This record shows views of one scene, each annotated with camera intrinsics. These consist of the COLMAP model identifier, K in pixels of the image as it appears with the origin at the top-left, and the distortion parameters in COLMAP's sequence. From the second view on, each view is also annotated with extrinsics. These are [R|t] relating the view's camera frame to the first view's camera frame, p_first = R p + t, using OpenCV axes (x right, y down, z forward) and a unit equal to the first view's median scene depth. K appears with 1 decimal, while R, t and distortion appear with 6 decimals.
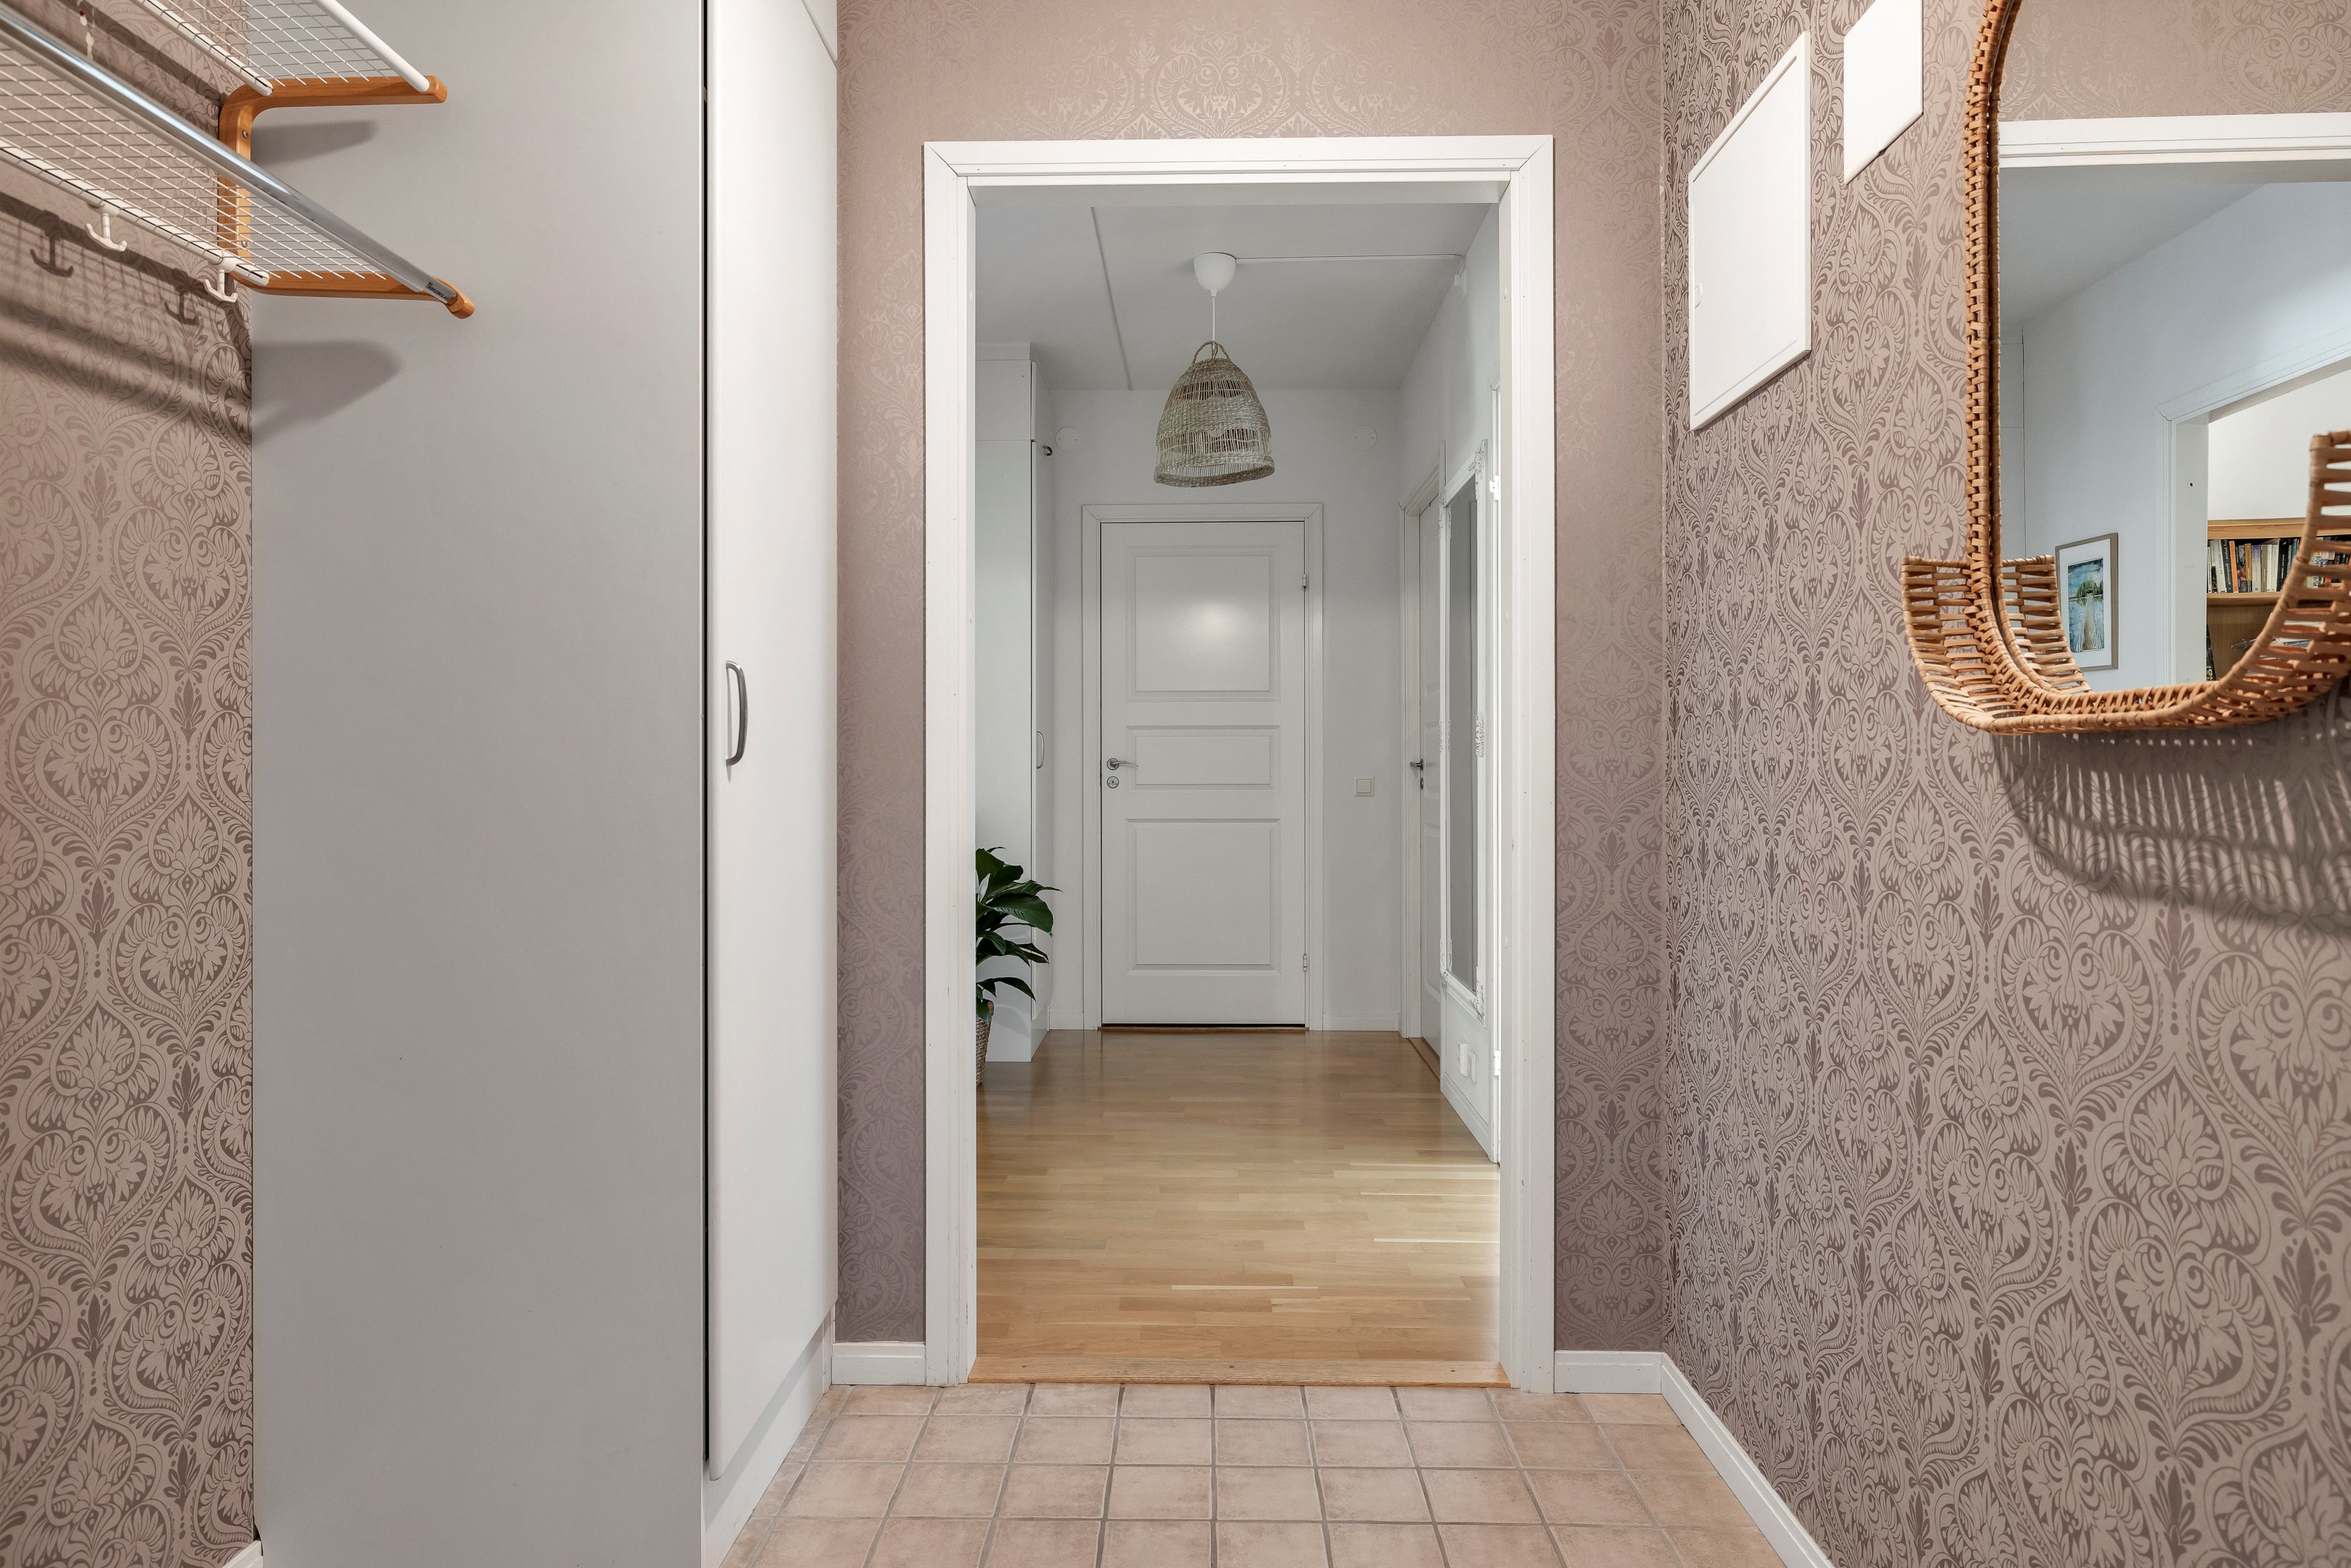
lens RADIAL K [[1335.0, 0, 1175.5], [0, 1335.0, 784.0], [0, 0, 1]] dist [0.005966, -0.000750]
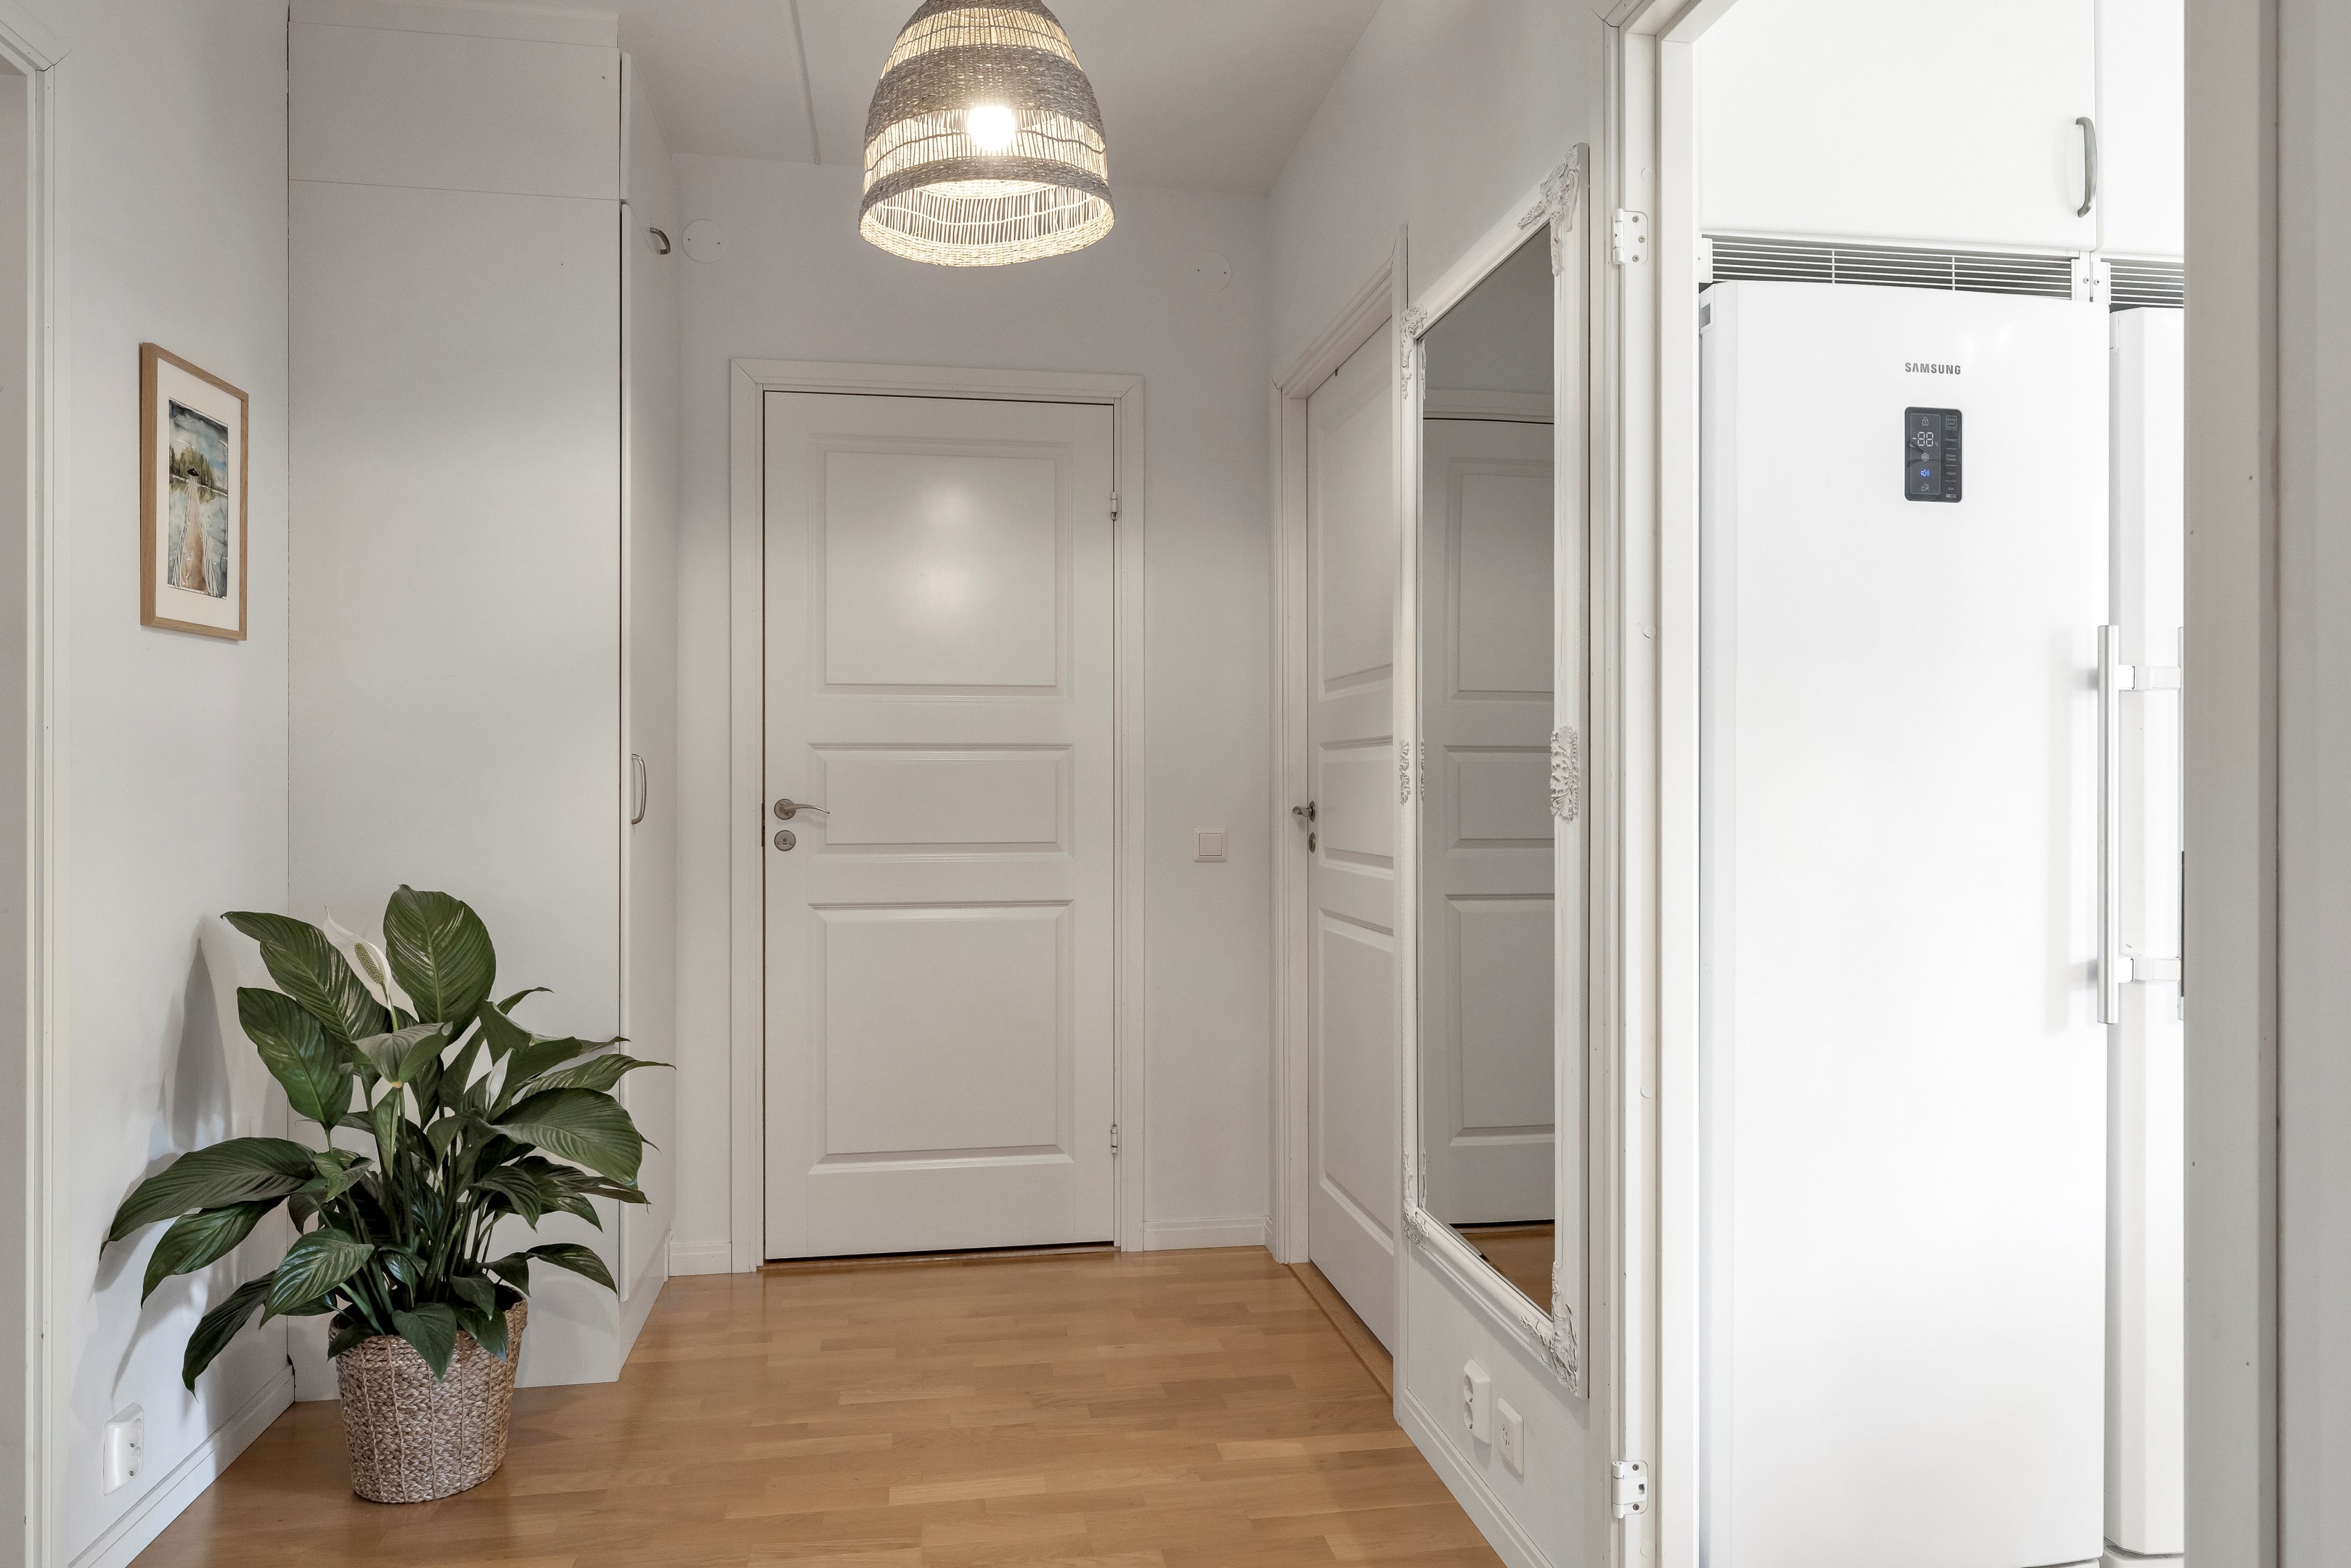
lens RADIAL K [[1508.2, 0, 1175.5], [0, 1508.2, 784.0], [0, 0, 1]] dist [-0.003458, -0.000271]
pose [[0.981221, 0.001844, 0.192876, -0.007007], [0.000347, 0.999936, -0.011327, -0.018353], [-0.192884, 0.011181, 0.981158, 0.332300]]
